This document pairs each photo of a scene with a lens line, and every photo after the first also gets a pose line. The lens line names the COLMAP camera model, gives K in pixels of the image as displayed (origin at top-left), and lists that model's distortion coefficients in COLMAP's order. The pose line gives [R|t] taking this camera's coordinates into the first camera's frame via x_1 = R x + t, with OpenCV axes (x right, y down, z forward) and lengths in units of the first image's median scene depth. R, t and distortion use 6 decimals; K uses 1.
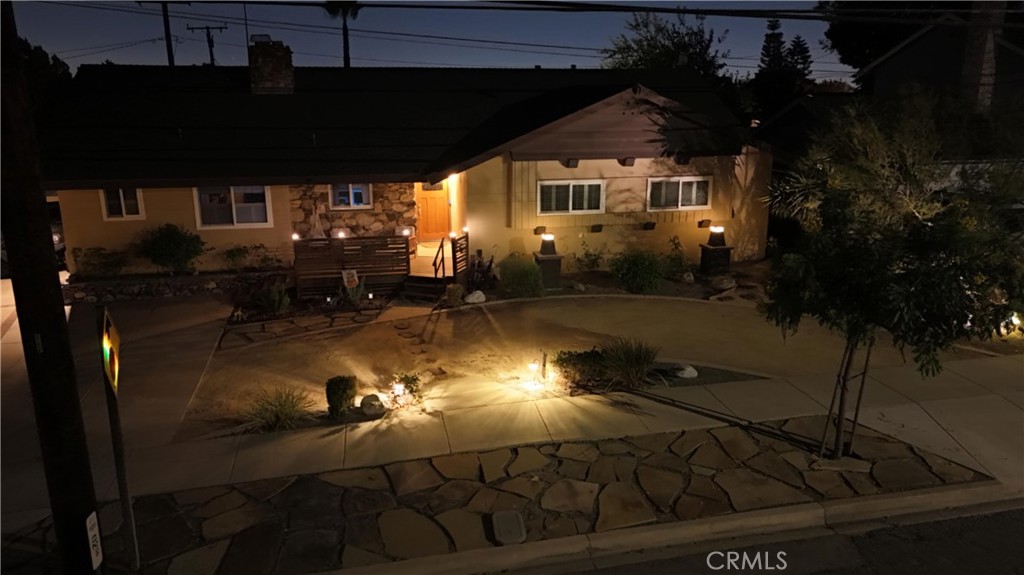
lens RADIAL K [[769.4, 0, 512.6], [0, 769.4, 291.1], [0, 0, 1]] dist [0.068982, -0.041950]
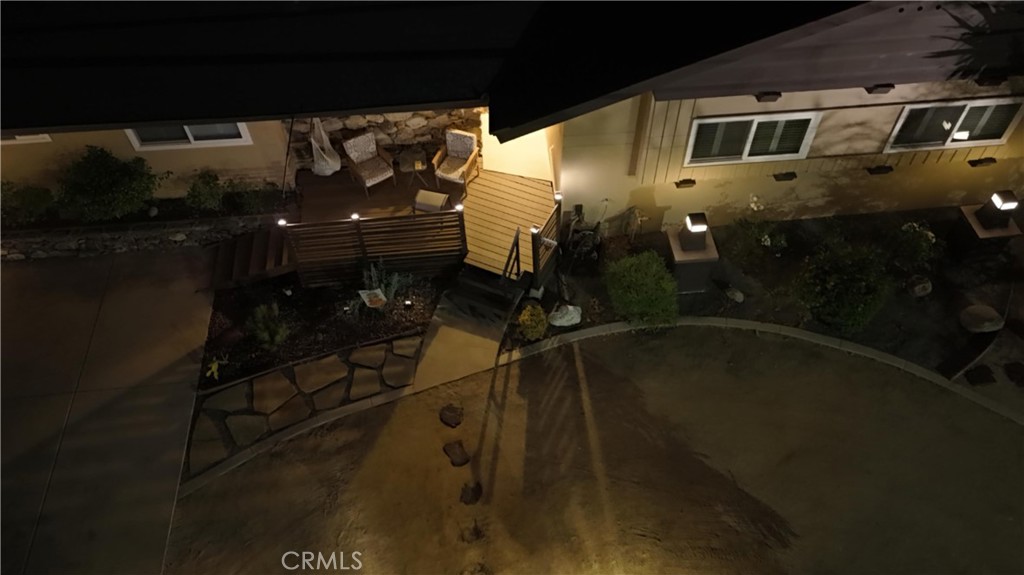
lens RADIAL K [[769.4, 0, 508.4], [0, 769.4, 281.2], [0, 0, 1]] dist [0.068982, -0.041950]
pose [[0.991052, 0.093557, -0.095202, -0.035943], [-0.014125, 0.782748, 0.622178, -0.399263], [0.132729, -0.615266, 0.777065, 0.486507]]
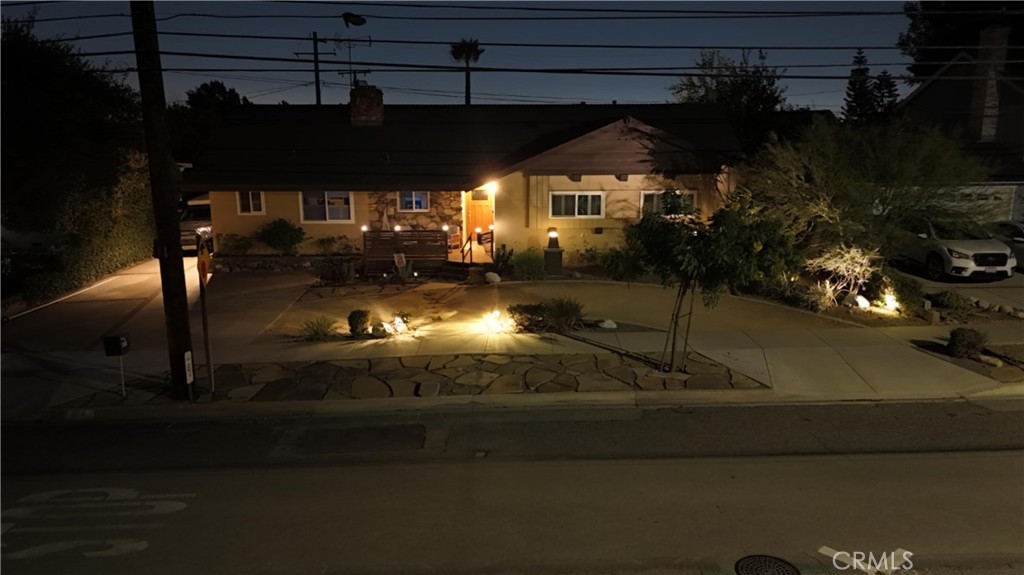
lens RADIAL K [[769.4, 0, 516.4], [0, 769.4, 303.1], [0, 0, 1]] dist [0.068982, -0.041950]
pose [[0.982062, 0.041282, -0.183986, 0.223208], [-0.046622, 0.998605, -0.024792, 0.076947], [0.182706, 0.032926, 0.982616, -0.261588]]
